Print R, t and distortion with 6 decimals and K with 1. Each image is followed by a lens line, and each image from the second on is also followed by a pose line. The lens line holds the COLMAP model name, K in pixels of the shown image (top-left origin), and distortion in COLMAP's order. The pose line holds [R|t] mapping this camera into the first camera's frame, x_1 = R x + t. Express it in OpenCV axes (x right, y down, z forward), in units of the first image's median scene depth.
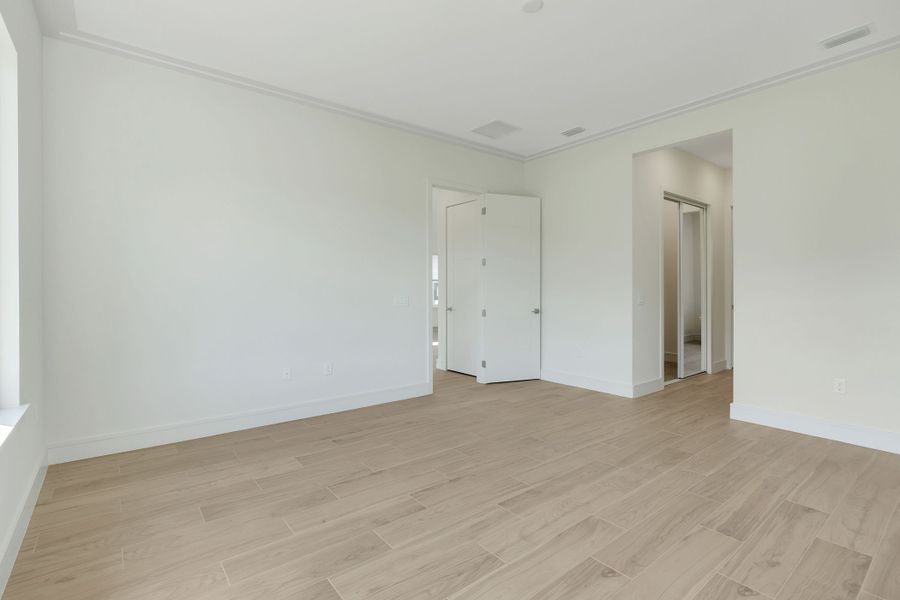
lens RADIAL K [[416.4, 0, 450.1], [0, 416.4, 293.2], [0, 0, 1]] dist [-0.001763, -0.000544]
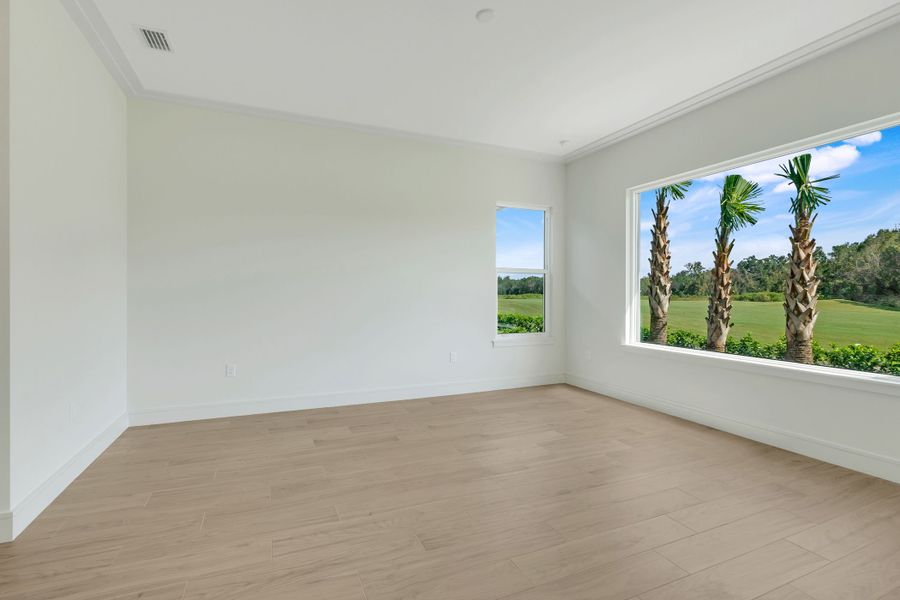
lens RADIAL K [[416.4, 0, 446.8], [0, 416.4, 299.5], [0, 0, 1]] dist [-0.001763, -0.000544]
pose [[-0.964466, -0.006345, 0.264132, 0.022823], [-0.001621, 0.999835, 0.018098, -0.013029], [-0.264203, 0.017026, -0.964317, 2.009693]]
